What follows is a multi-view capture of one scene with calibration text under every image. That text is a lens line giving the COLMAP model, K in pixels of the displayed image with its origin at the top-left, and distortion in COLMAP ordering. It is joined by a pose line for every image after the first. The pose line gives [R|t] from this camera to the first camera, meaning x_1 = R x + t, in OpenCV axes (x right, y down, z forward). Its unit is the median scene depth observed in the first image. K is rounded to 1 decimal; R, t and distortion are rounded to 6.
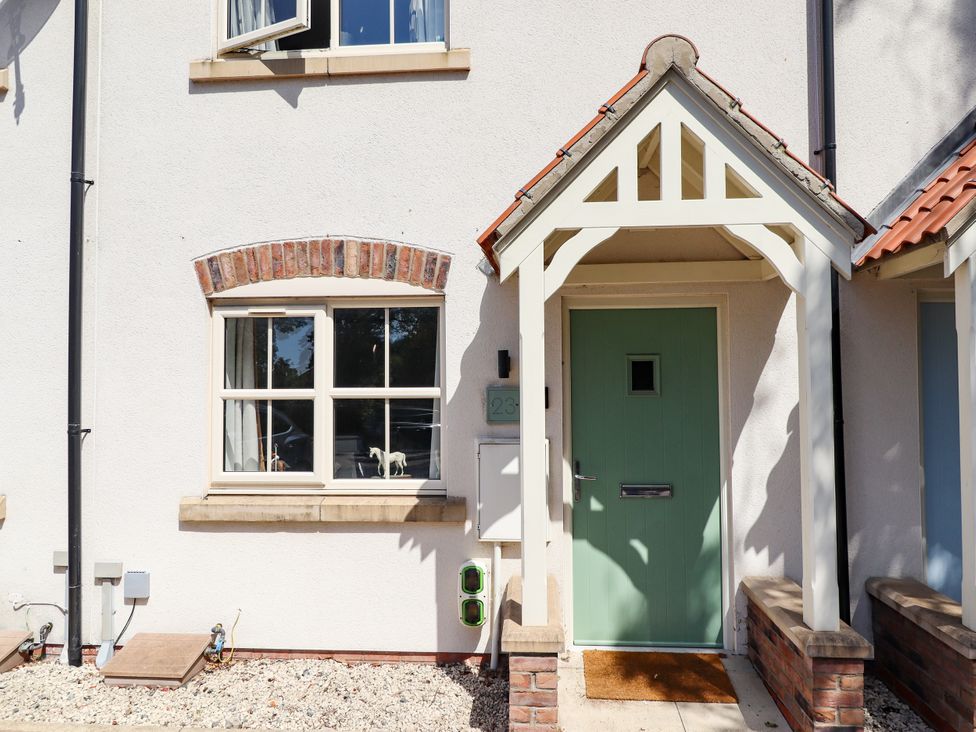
lens RADIAL K [[501.8, 0, 532.6], [0, 501.8, 365.5], [0, 0, 1]] dist [0.001888, -0.000136]
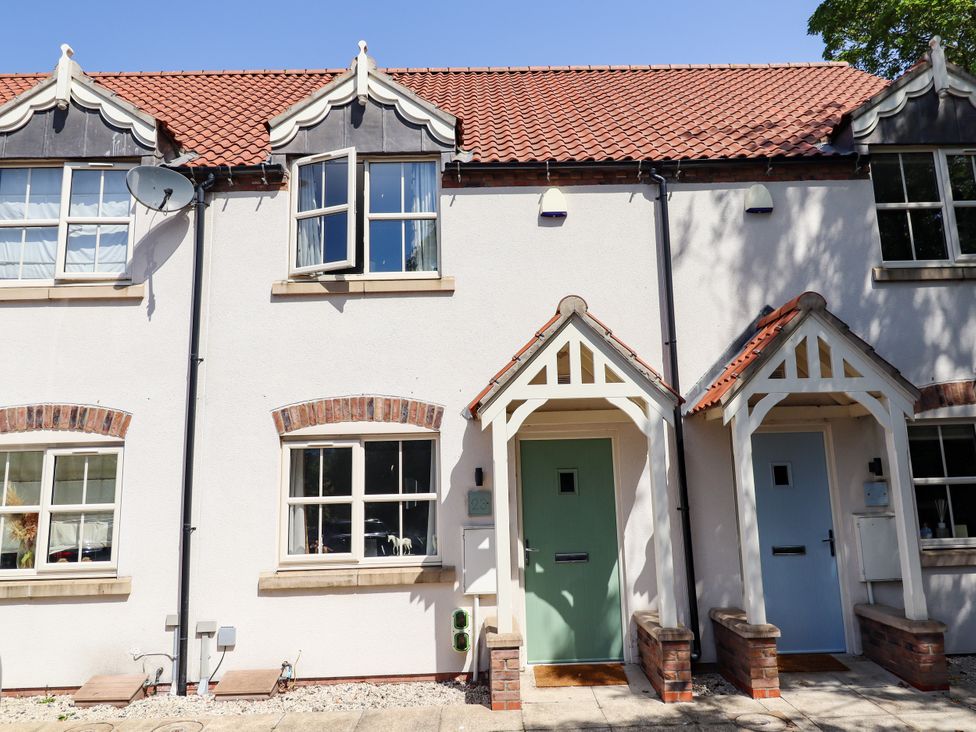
lens RADIAL K [[723.1, 0, 506.4], [0, 723.1, 347.8], [0, 0, 1]] dist [0.007786, 0.000786]
pose [[0.996618, -0.005626, 0.081978, -0.152413], [0.018333, 0.987730, -0.155090, -0.048332], [-0.080100, 0.156069, 0.984493, -1.277563]]
